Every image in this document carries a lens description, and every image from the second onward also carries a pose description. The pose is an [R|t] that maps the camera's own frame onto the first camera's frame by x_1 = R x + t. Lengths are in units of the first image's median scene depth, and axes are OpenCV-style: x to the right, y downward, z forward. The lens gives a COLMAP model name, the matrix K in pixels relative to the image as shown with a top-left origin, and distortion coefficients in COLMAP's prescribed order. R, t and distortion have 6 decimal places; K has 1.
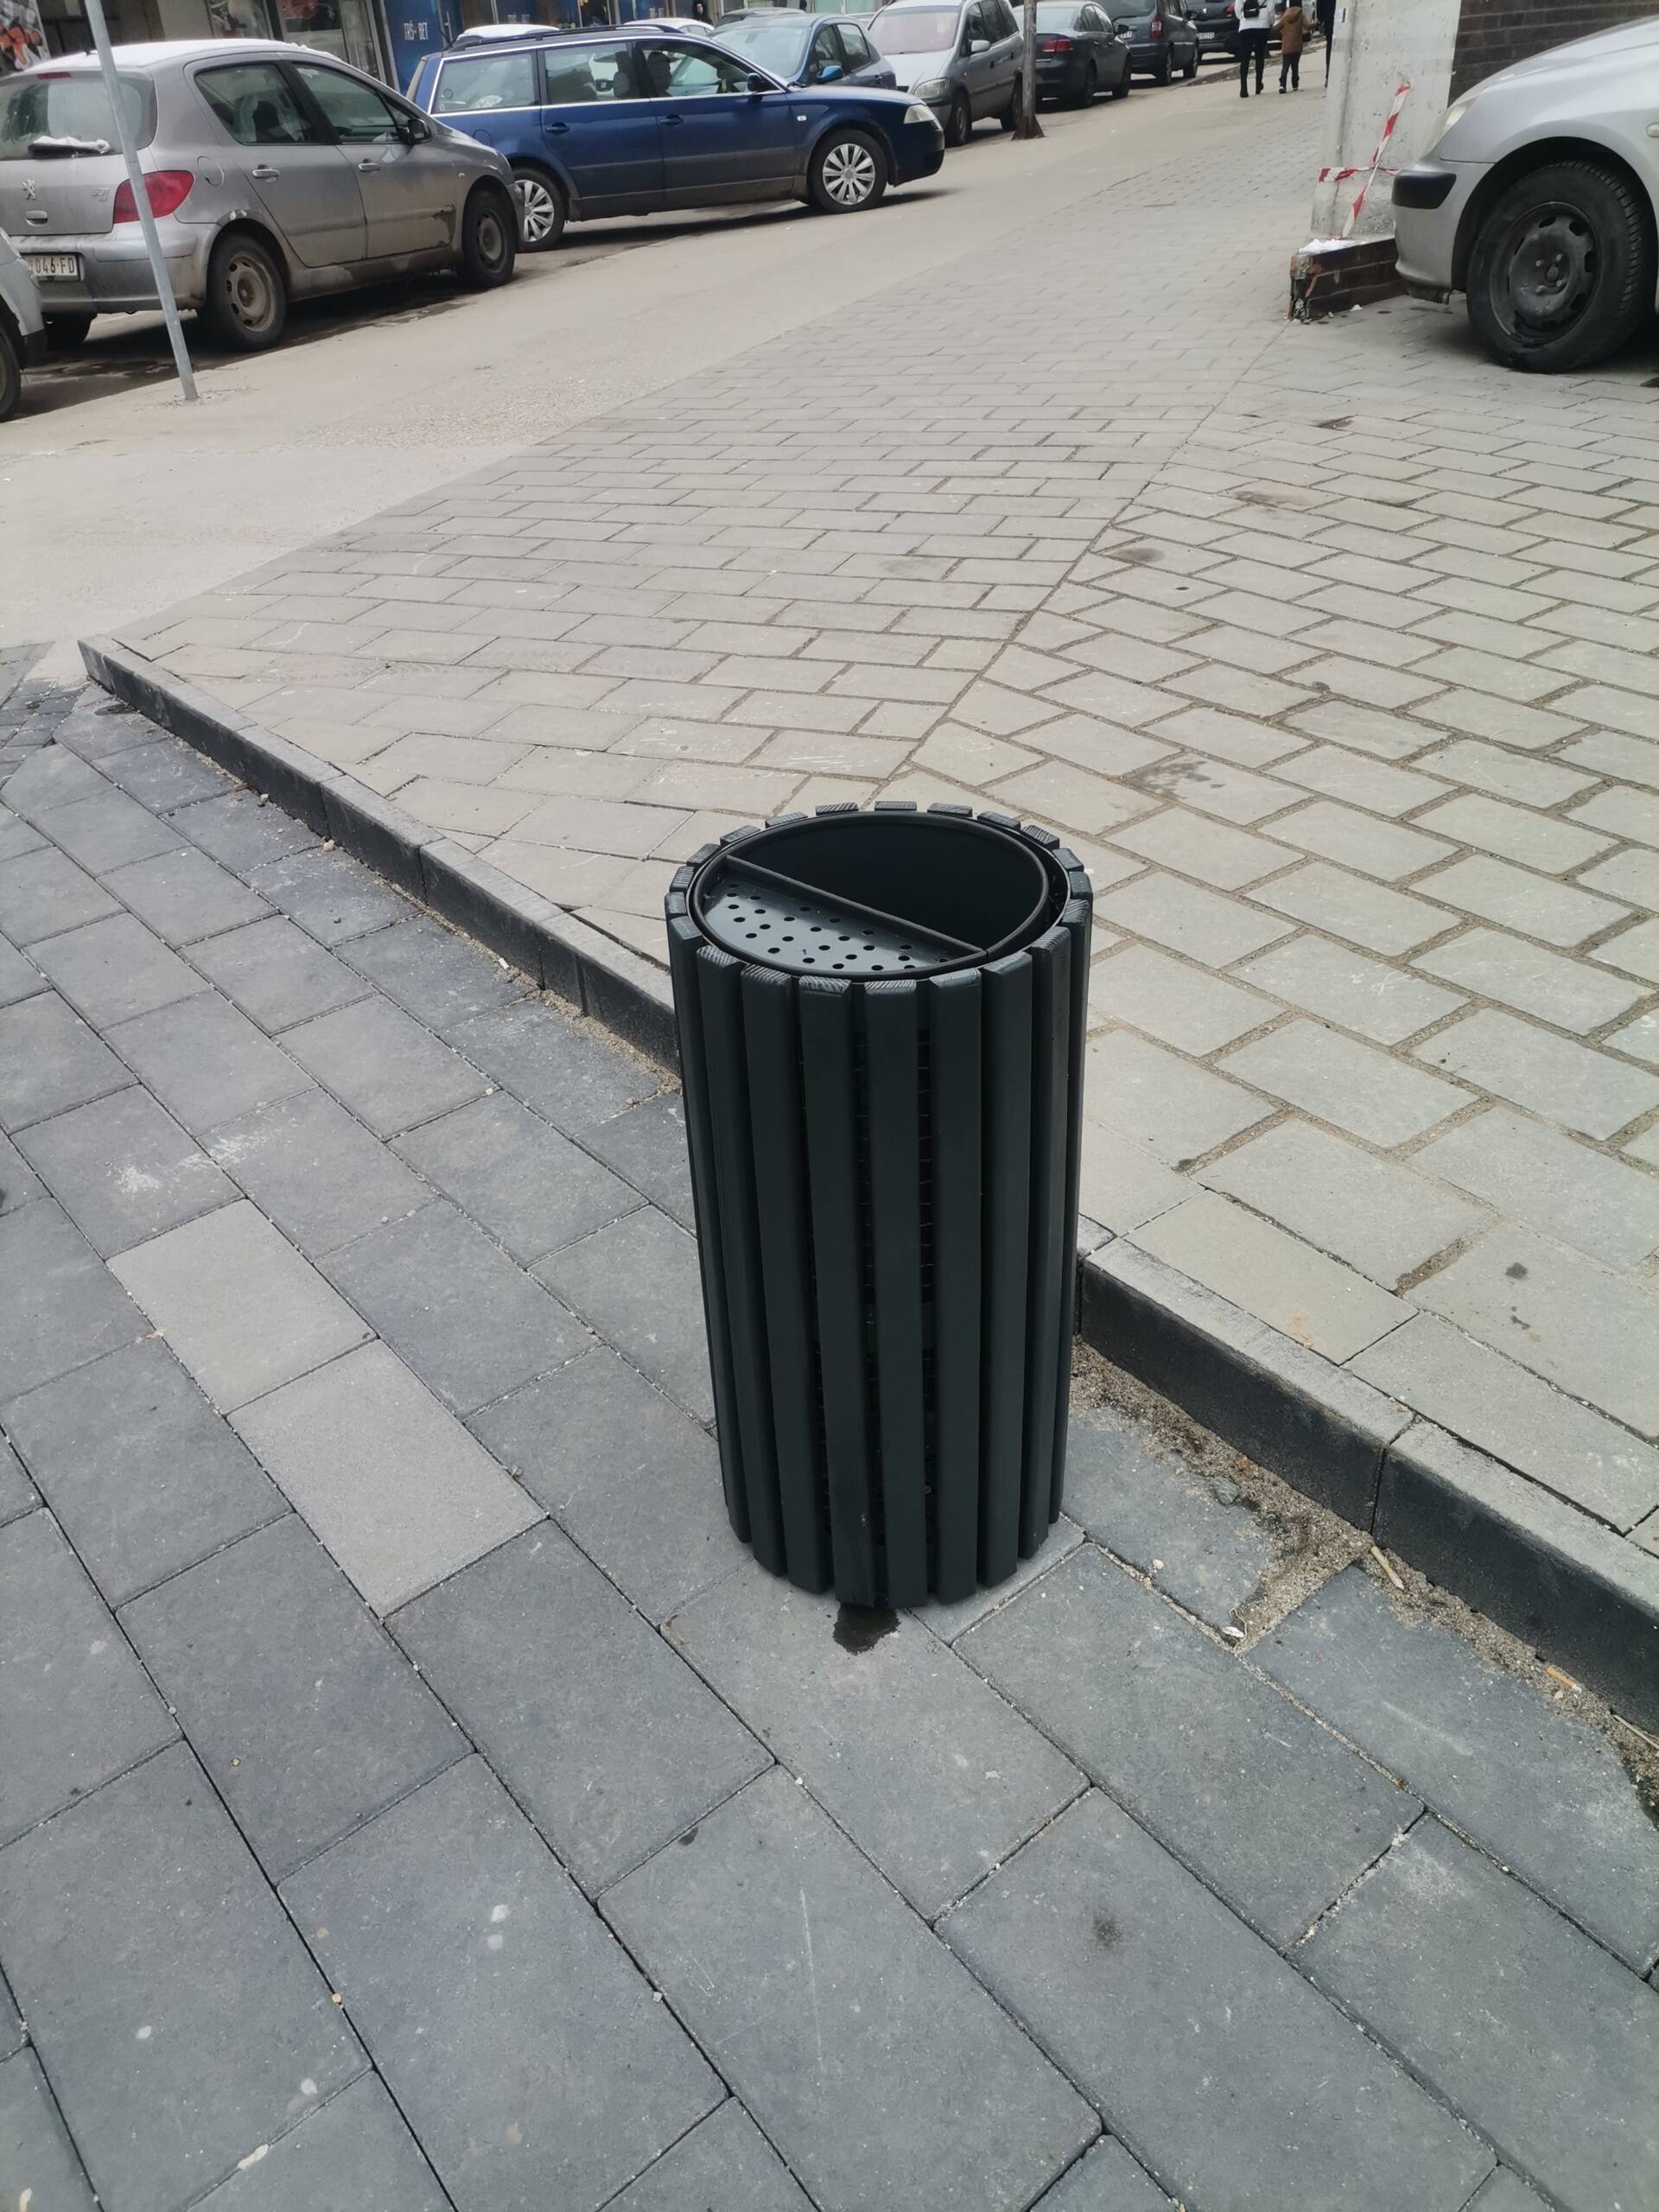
lens RADIAL K [[1633.5, 0, 840.6], [0, 1633.5, 1103.6], [0, 0, 1]] dist [0.053544, -0.048416]
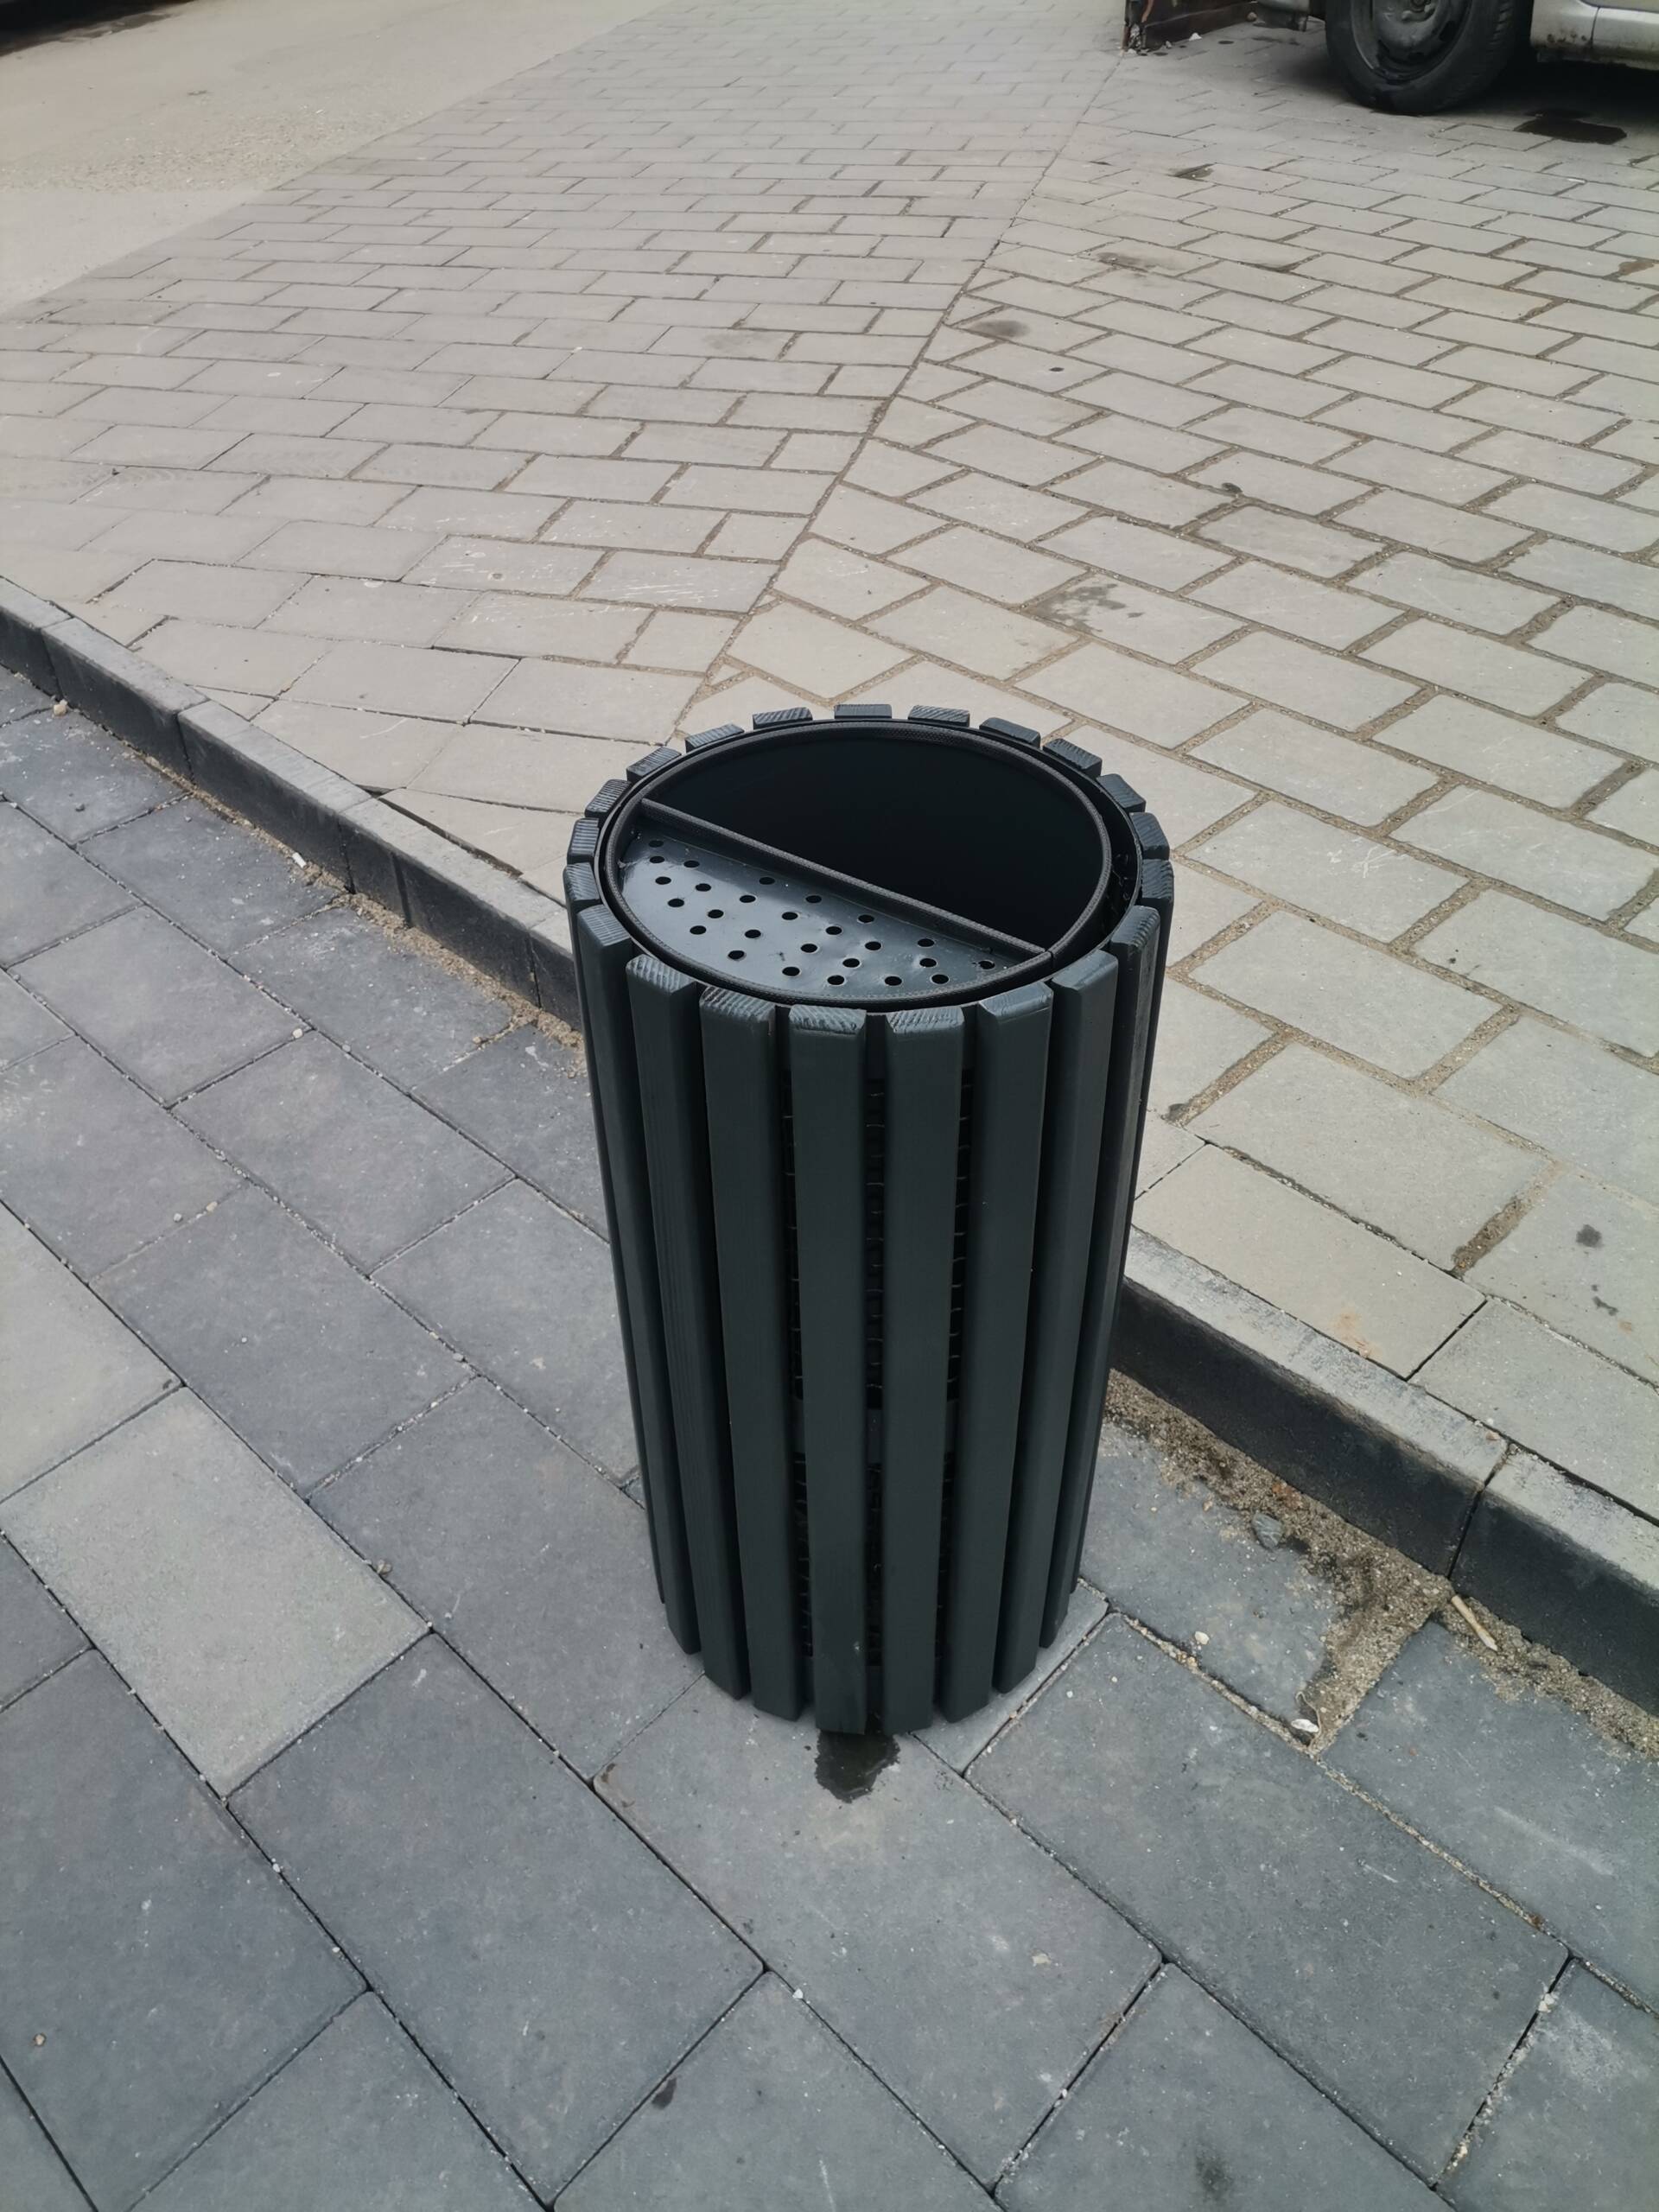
lens RADIAL K [[1633.5, 0, 840.6], [0, 1633.5, 1103.6], [0, 0, 1]] dist [0.053544, -0.048416]
pose [[0.992033, -0.055813, 0.112937, -0.044632], [0.041834, 0.991578, 0.122565, -0.064971], [-0.118827, -0.116864, 0.986014, 0.175004]]
